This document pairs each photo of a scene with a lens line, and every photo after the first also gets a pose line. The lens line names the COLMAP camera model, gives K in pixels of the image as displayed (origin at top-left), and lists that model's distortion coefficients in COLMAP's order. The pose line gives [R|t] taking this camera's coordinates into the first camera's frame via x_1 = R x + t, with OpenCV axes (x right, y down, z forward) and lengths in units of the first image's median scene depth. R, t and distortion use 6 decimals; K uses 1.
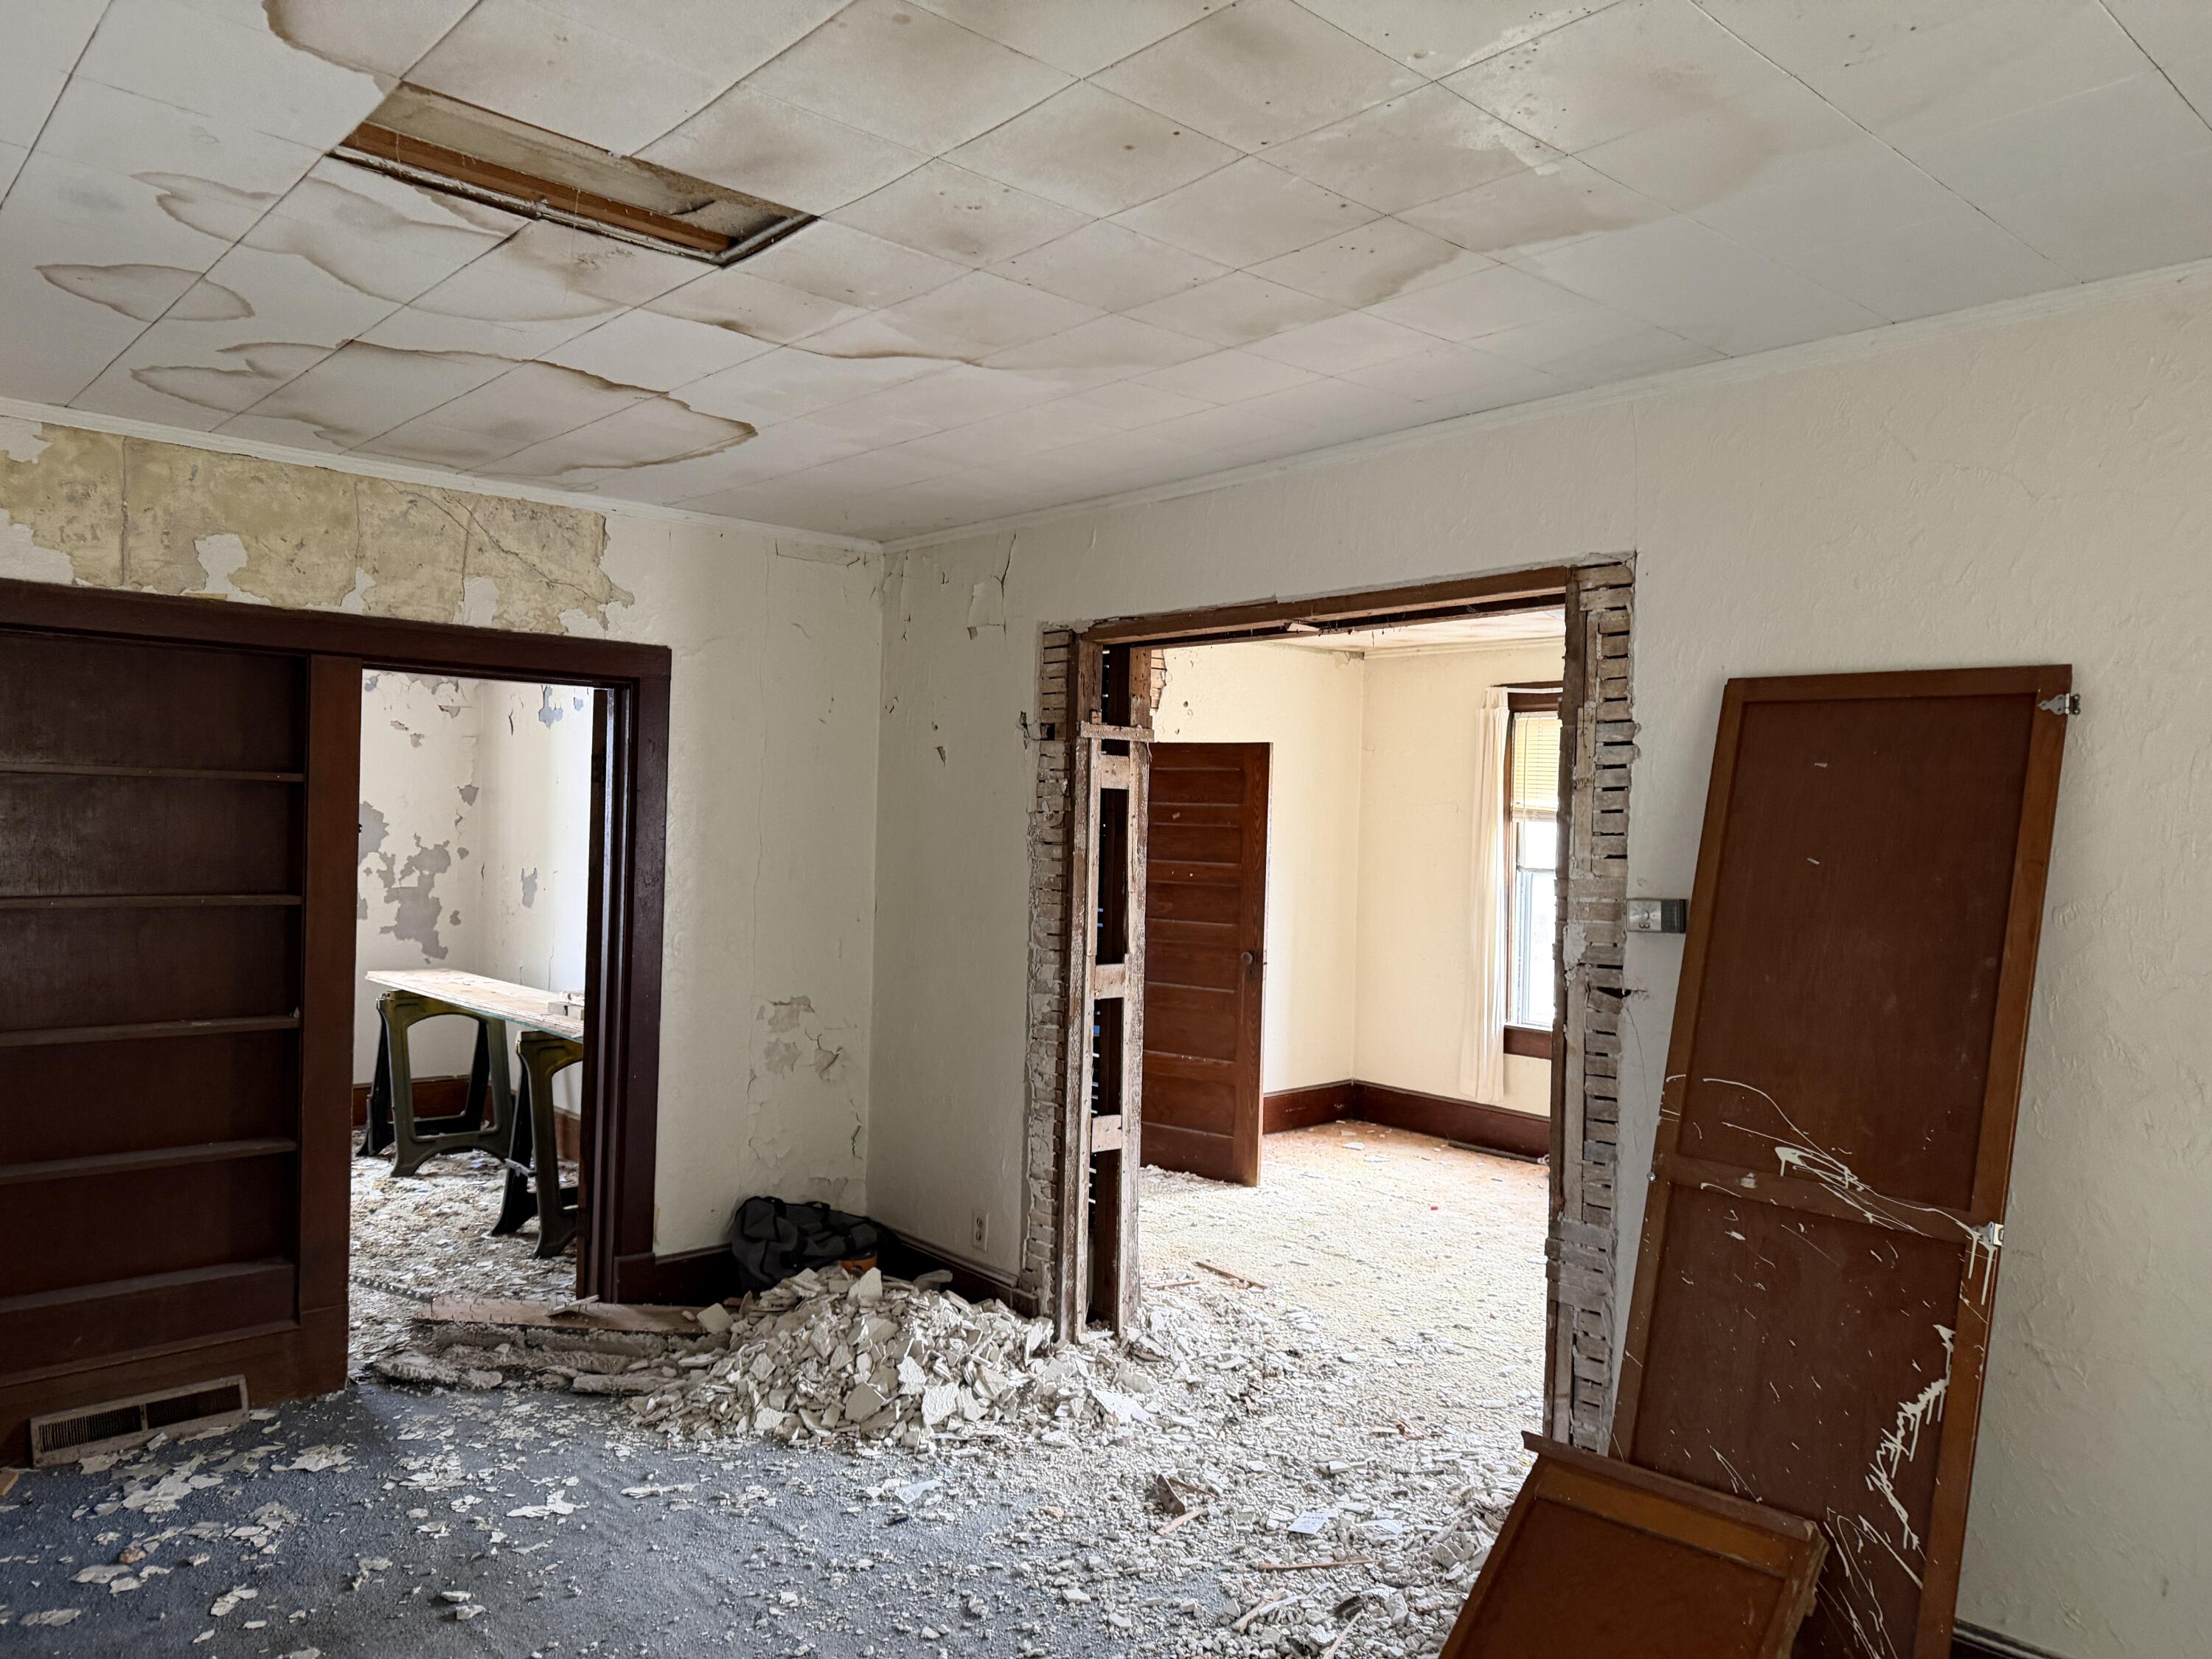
lens RADIAL K [[1549.2, 0, 1086.2], [0, 1549.2, 826.0], [0, 0, 1]] dist [0.048153, -0.040211]
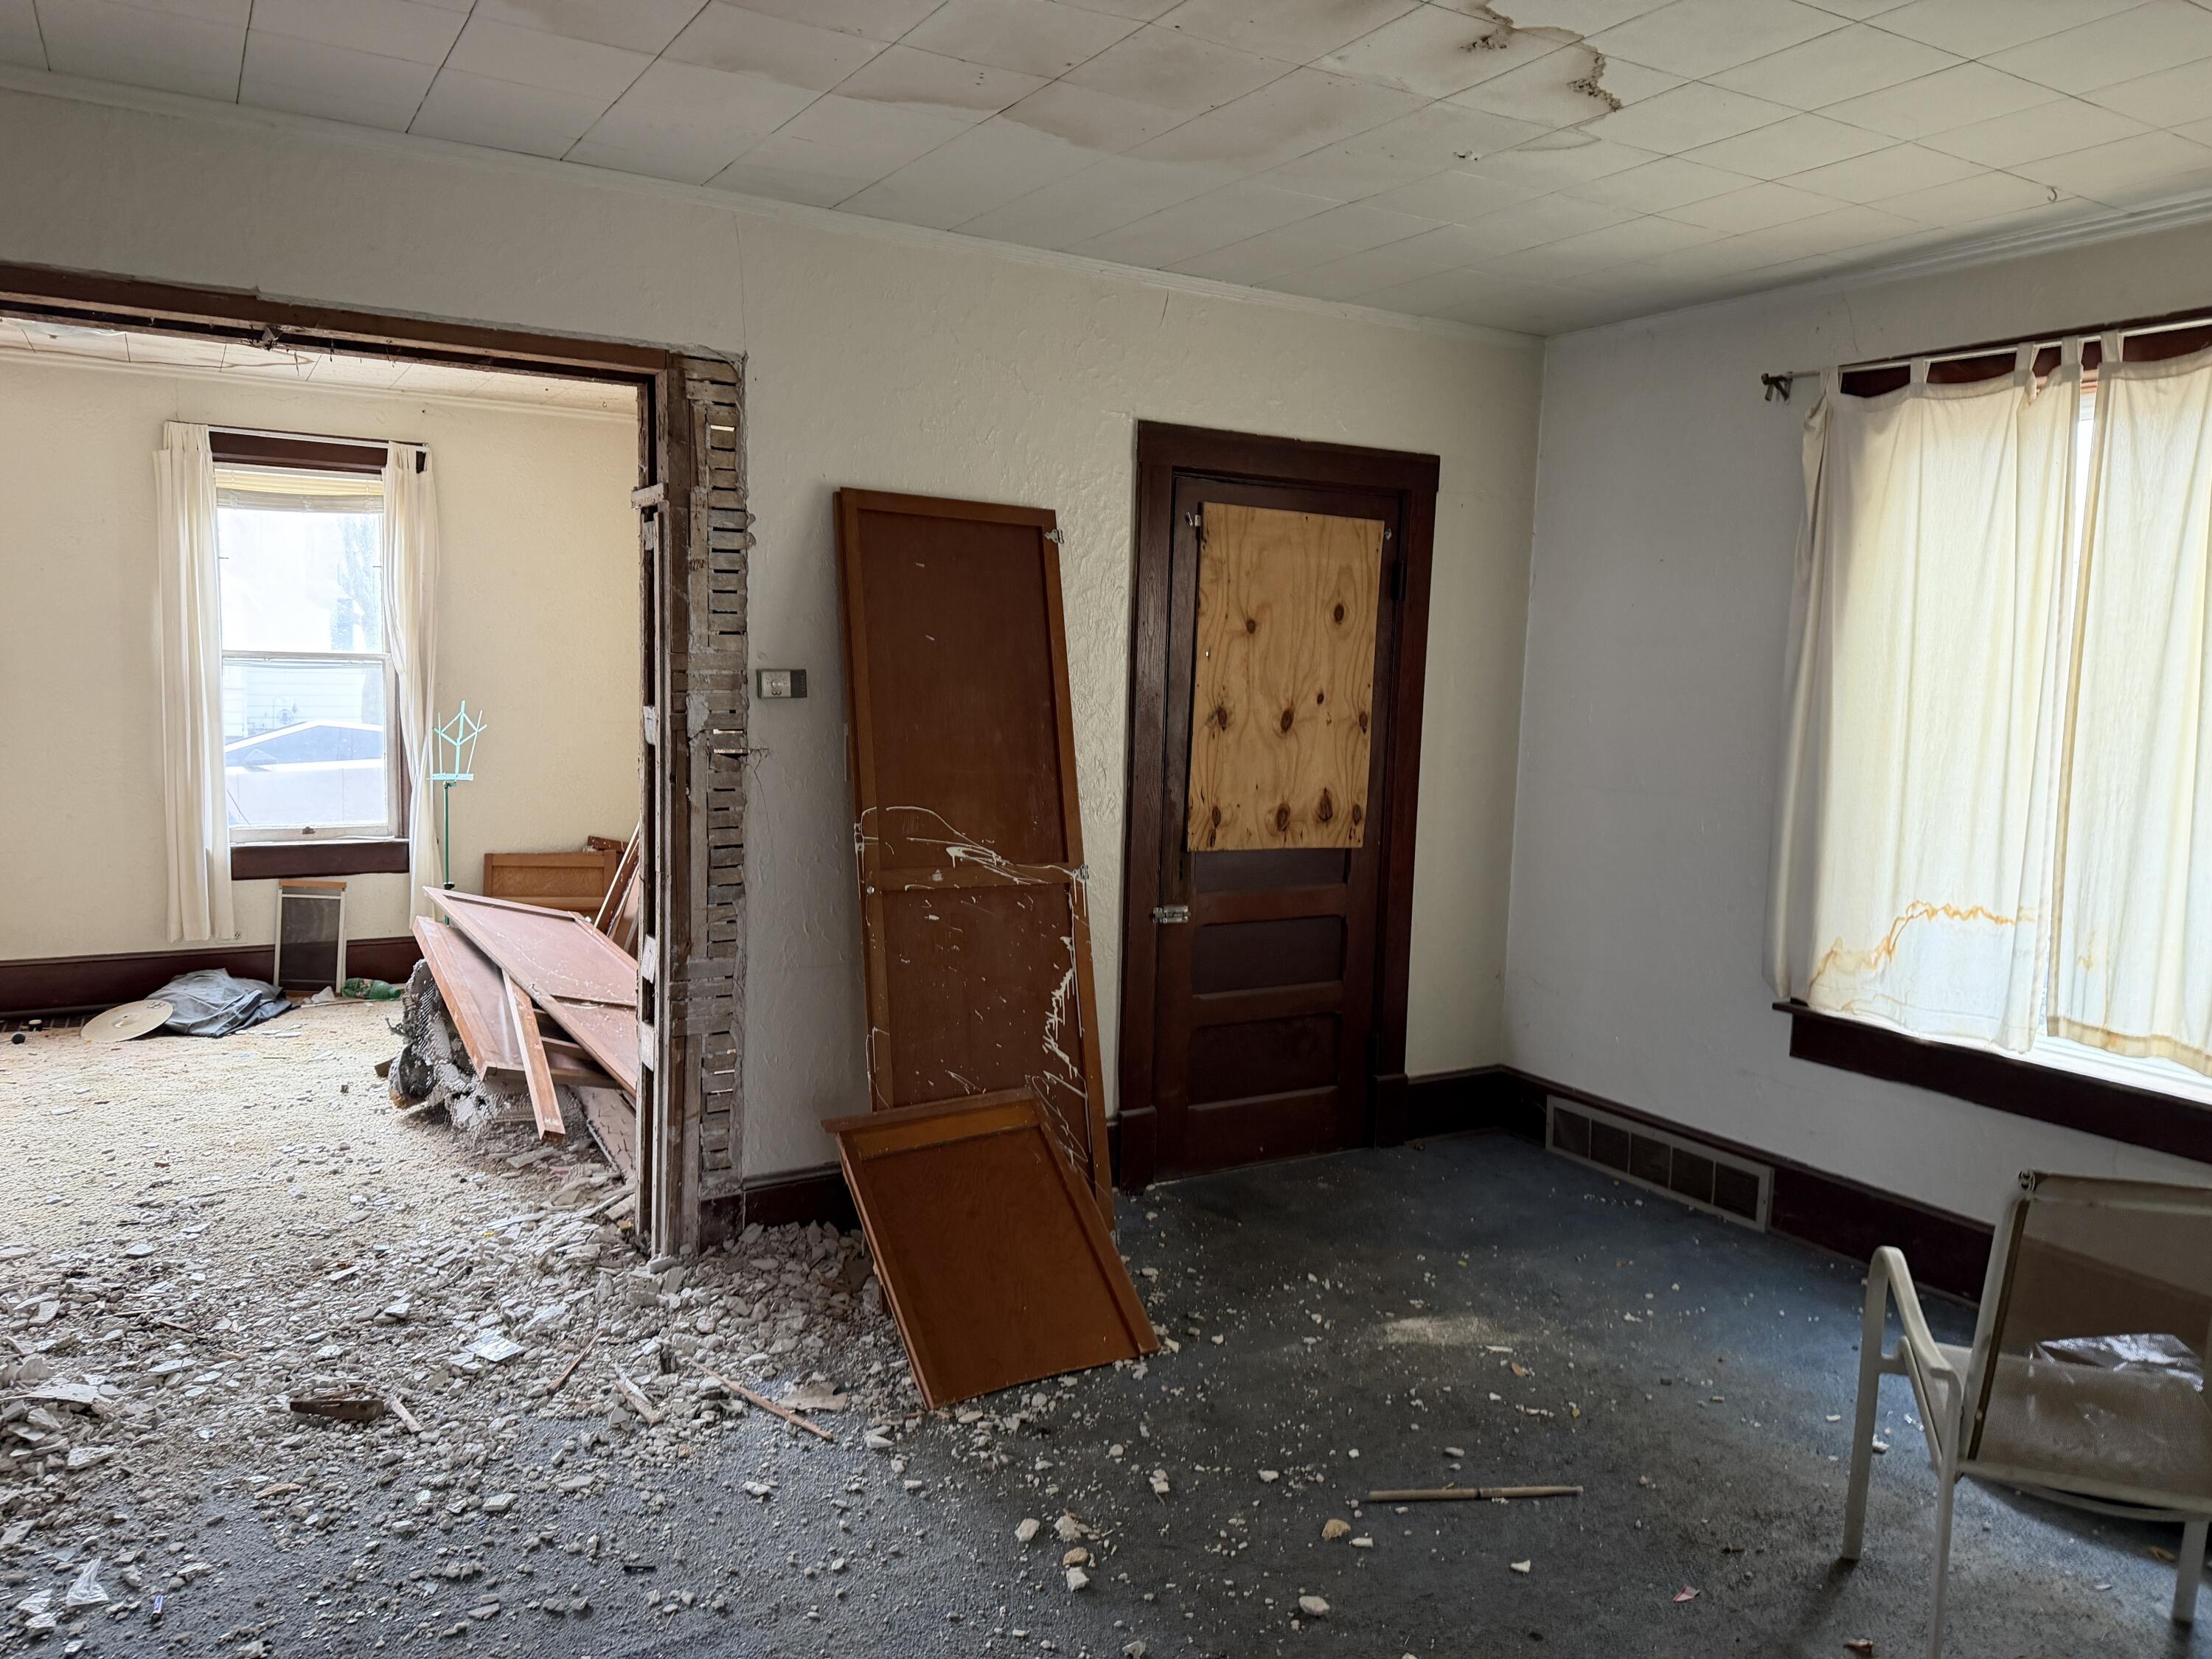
lens RADIAL K [[1549.2, 0, 1106.2], [0, 1549.2, 822.6], [0, 0, 1]] dist [0.048153, -0.040211]
pose [[0.186475, -0.116102, 0.975575, -0.616258], [-0.024081, 0.992154, 0.122678, 0.010023], [-0.982164, -0.046369, 0.182217, 0.448566]]
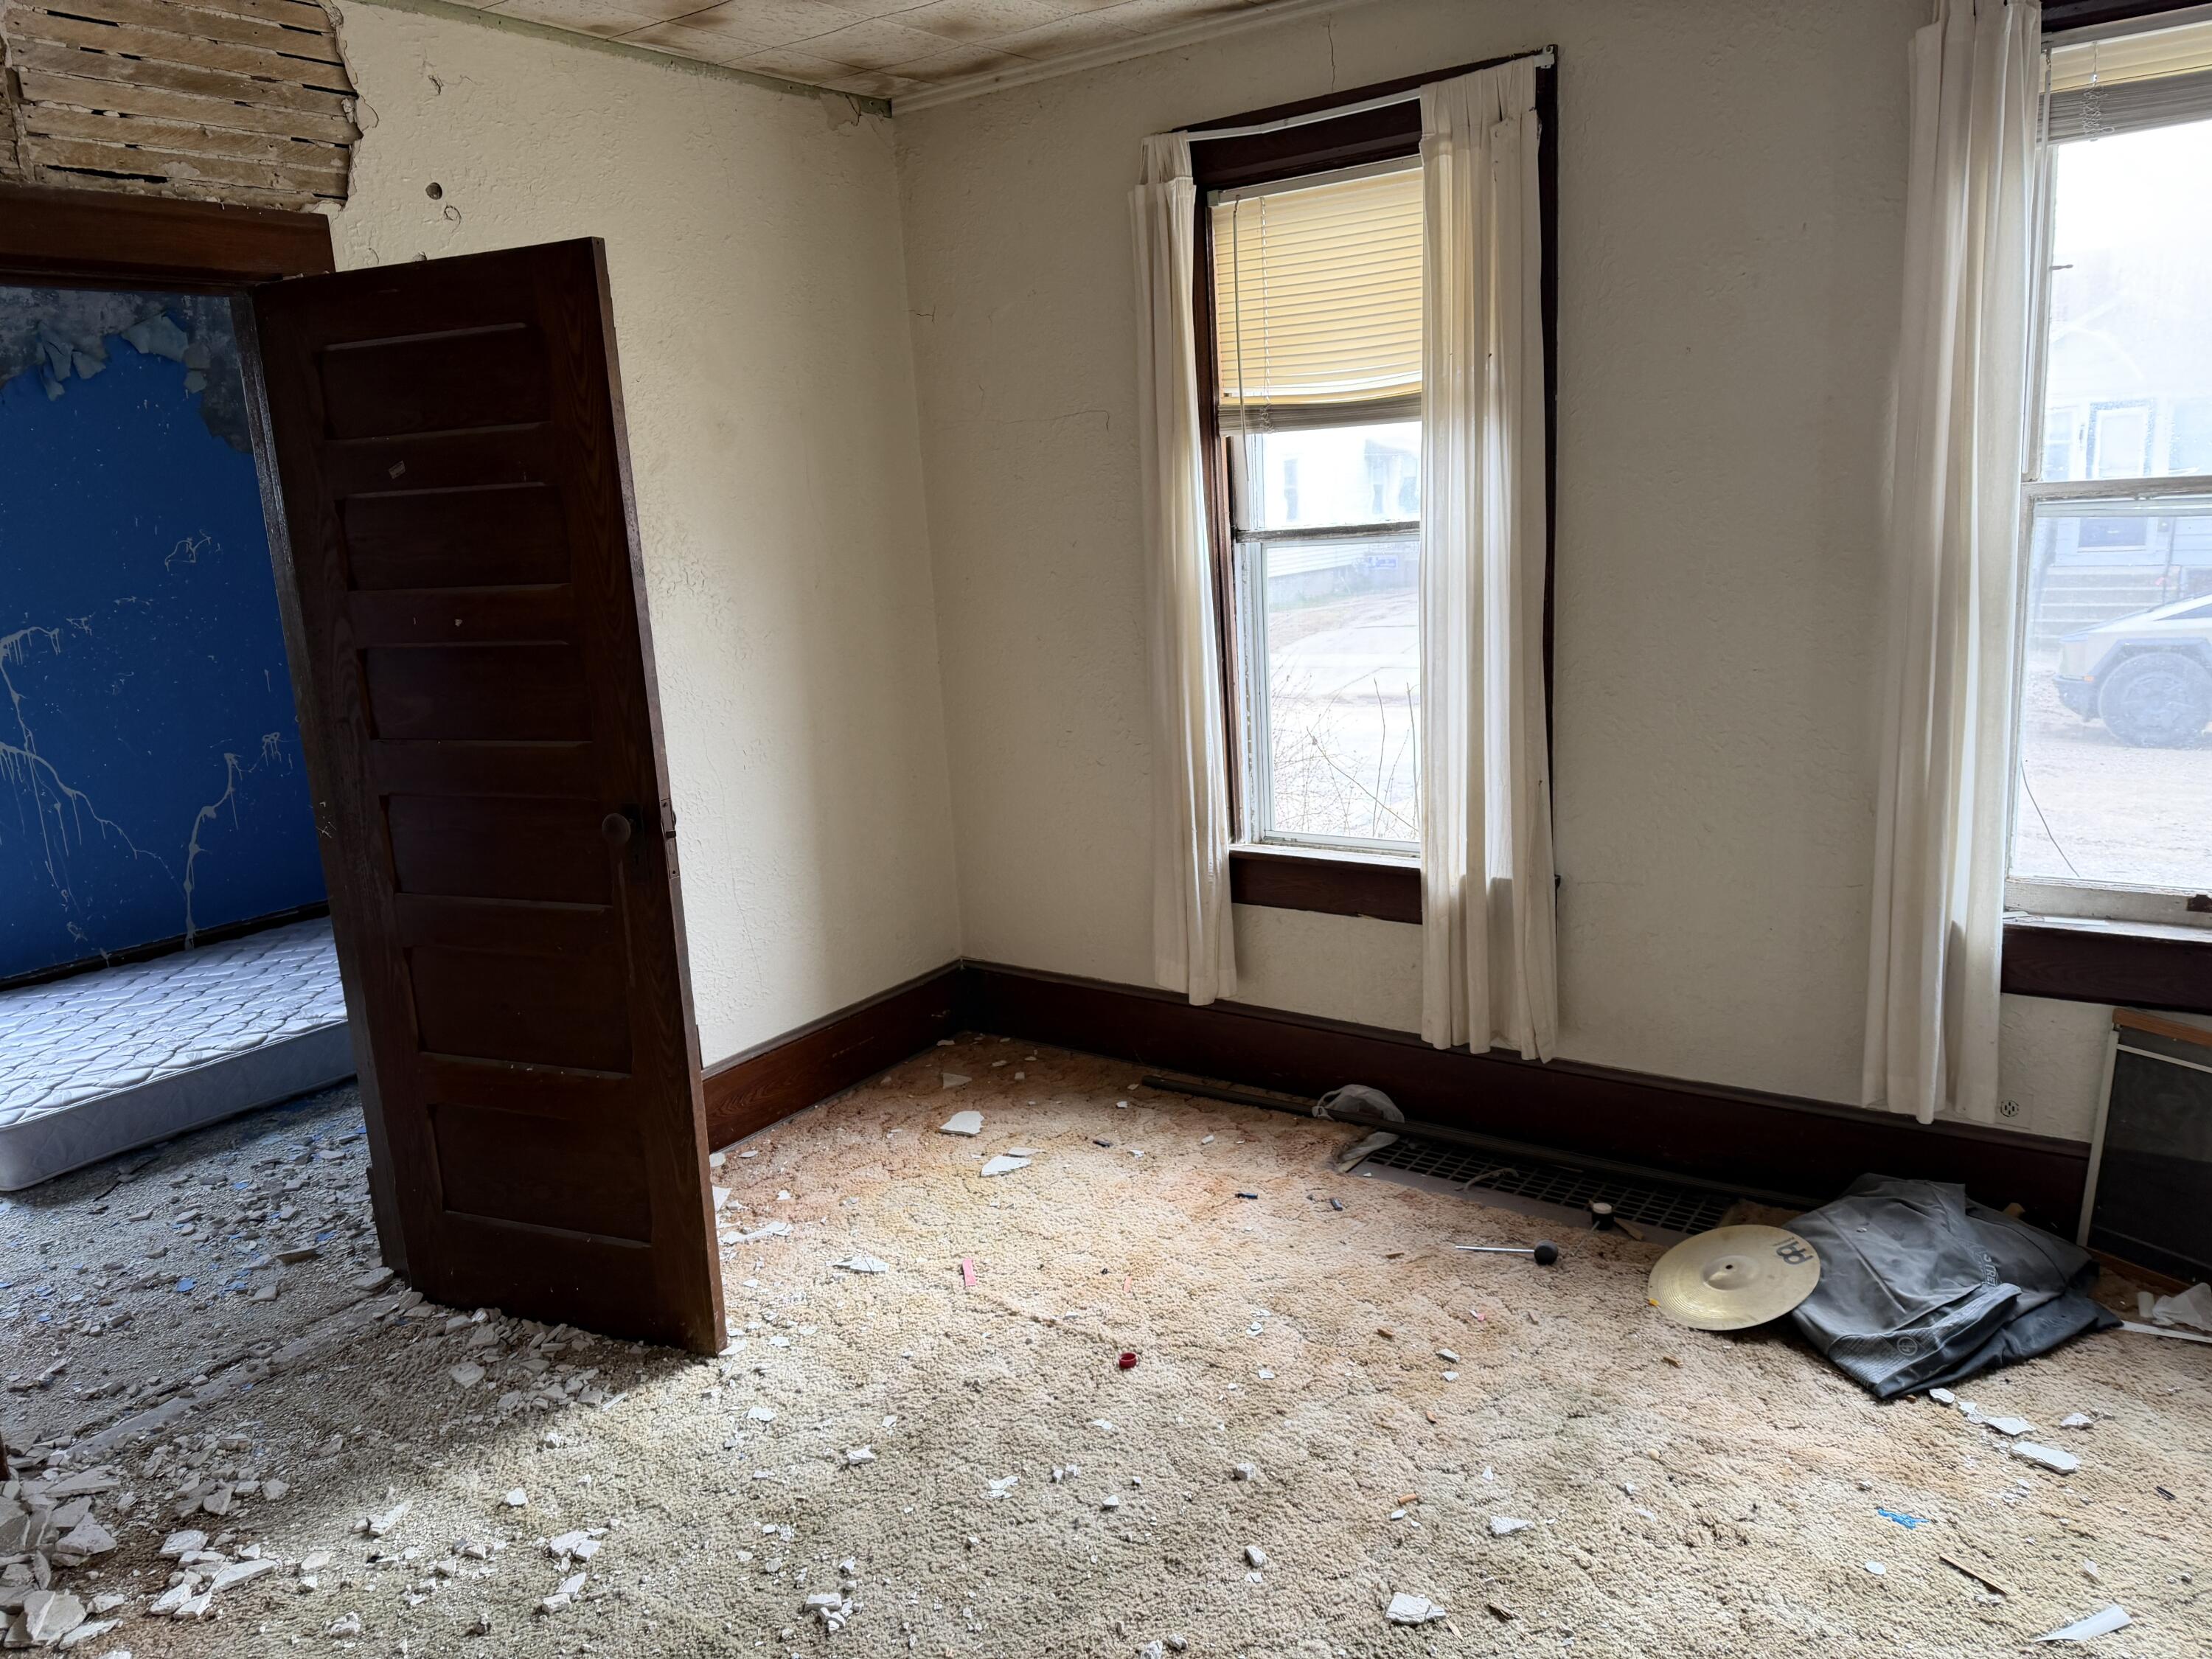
lens RADIAL K [[1549.2, 0, 1108.2], [0, 1549.2, 808.1], [0, 0, 1]] dist [0.048153, -0.040211]
pose [[0.970146, -0.124380, 0.208200, 0.250011], [0.083777, 0.977499, 0.193592, 0.027000], [-0.227594, -0.170370, 0.958736, 1.041169]]
